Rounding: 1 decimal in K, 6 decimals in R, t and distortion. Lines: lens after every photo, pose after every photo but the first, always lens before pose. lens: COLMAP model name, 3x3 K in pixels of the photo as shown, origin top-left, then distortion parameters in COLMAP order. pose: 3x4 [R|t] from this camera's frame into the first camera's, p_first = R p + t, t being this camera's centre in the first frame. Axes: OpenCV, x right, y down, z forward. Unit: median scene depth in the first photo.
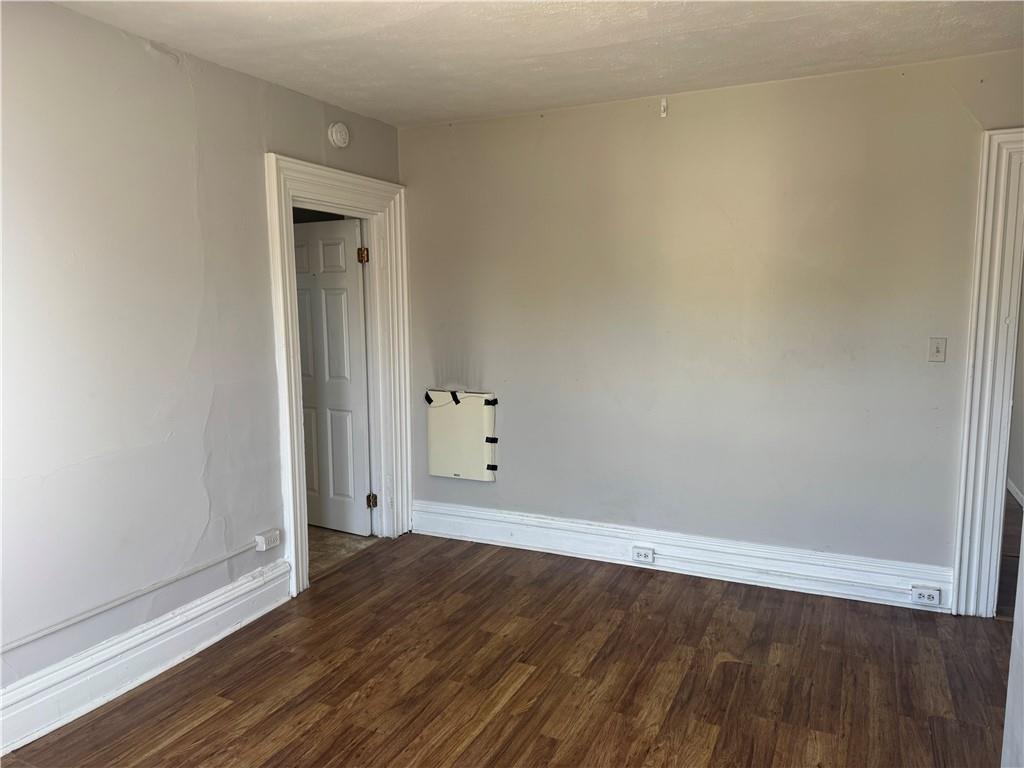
lens RADIAL K [[729.4, 0, 512.0], [0, 729.4, 384.0], [0, 0, 1]] dist [0.044198, -0.045355]
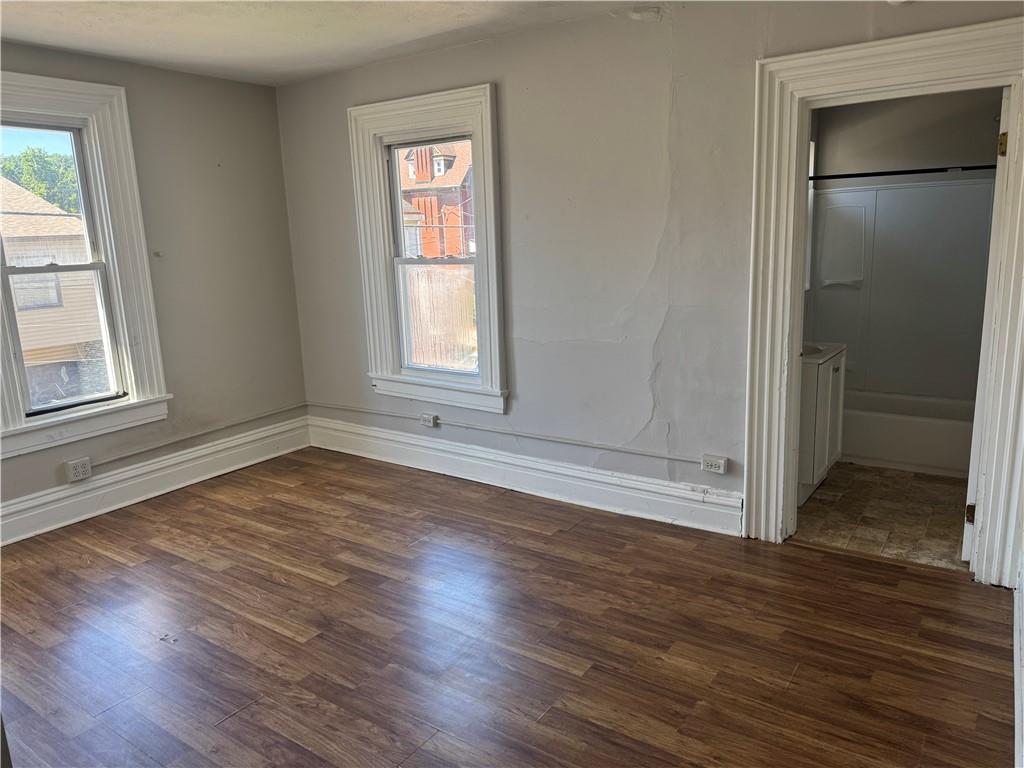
lens RADIAL K [[729.4, 0, 512.0], [0, 729.4, 384.0], [0, 0, 1]] dist [0.044198, -0.045355]
pose [[-0.169315, 0.216588, -0.961469, 0.706612], [-0.081183, 0.969174, 0.232620, -0.115792], [0.982213, 0.117441, -0.146512, 0.906242]]
